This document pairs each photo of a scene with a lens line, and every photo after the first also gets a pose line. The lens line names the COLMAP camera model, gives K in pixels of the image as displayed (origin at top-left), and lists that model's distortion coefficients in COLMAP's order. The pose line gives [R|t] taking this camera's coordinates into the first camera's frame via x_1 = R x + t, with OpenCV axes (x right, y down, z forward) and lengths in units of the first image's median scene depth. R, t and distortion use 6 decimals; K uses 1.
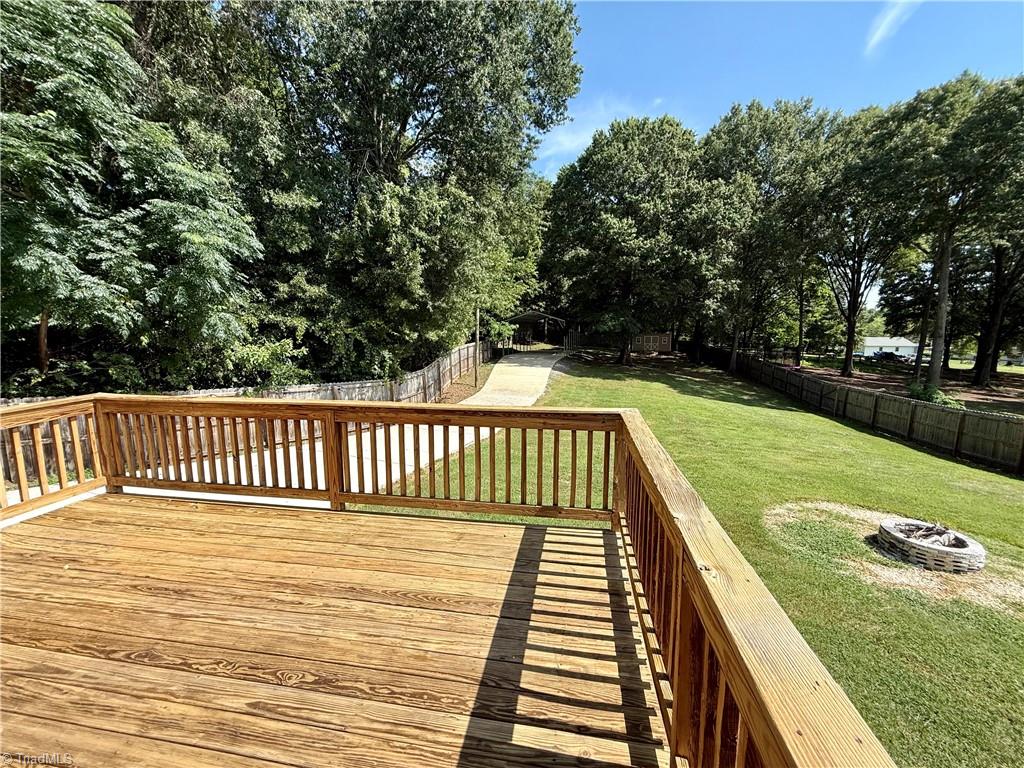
lens RADIAL K [[408.6, 0, 506.8], [0, 408.6, 382.8], [0, 0, 1]] dist [-0.002092, -0.000193]
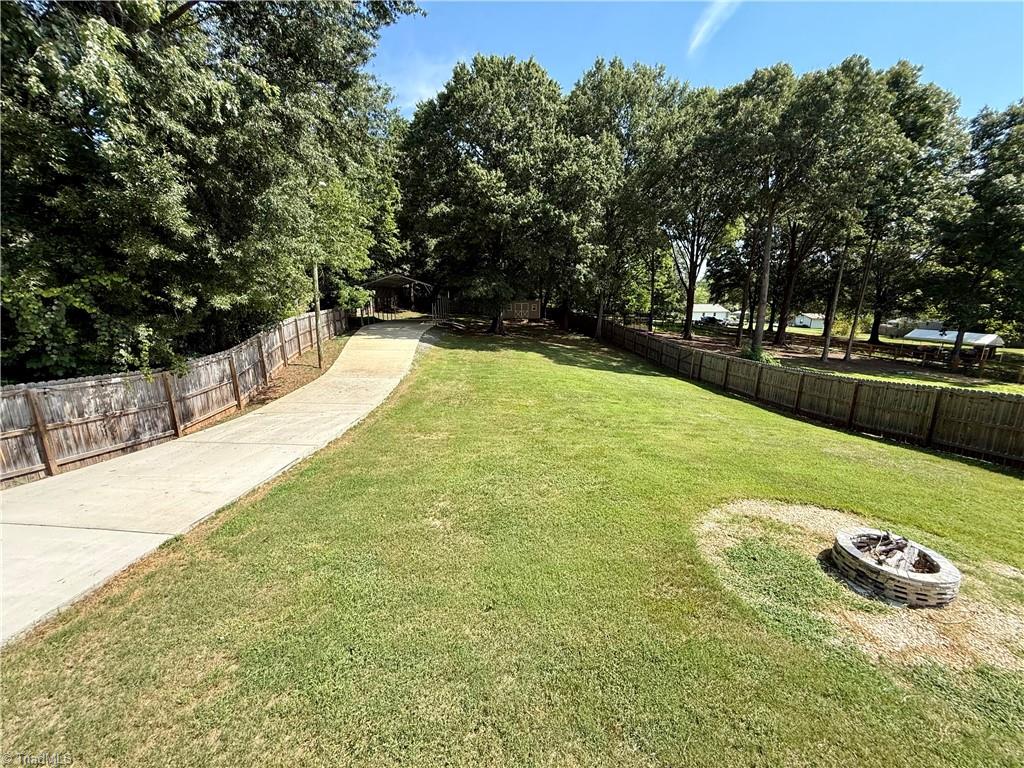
lens RADIAL K [[408.6, 0, 506.8], [0, 408.6, 382.8], [0, 0, 1]] dist [-0.002092, -0.000193]
pose [[0.951817, -0.058830, 0.300972, 0.021063], [0.035156, 0.995889, 0.083482, -0.011117], [-0.304646, -0.068879, 0.949972, 0.108361]]
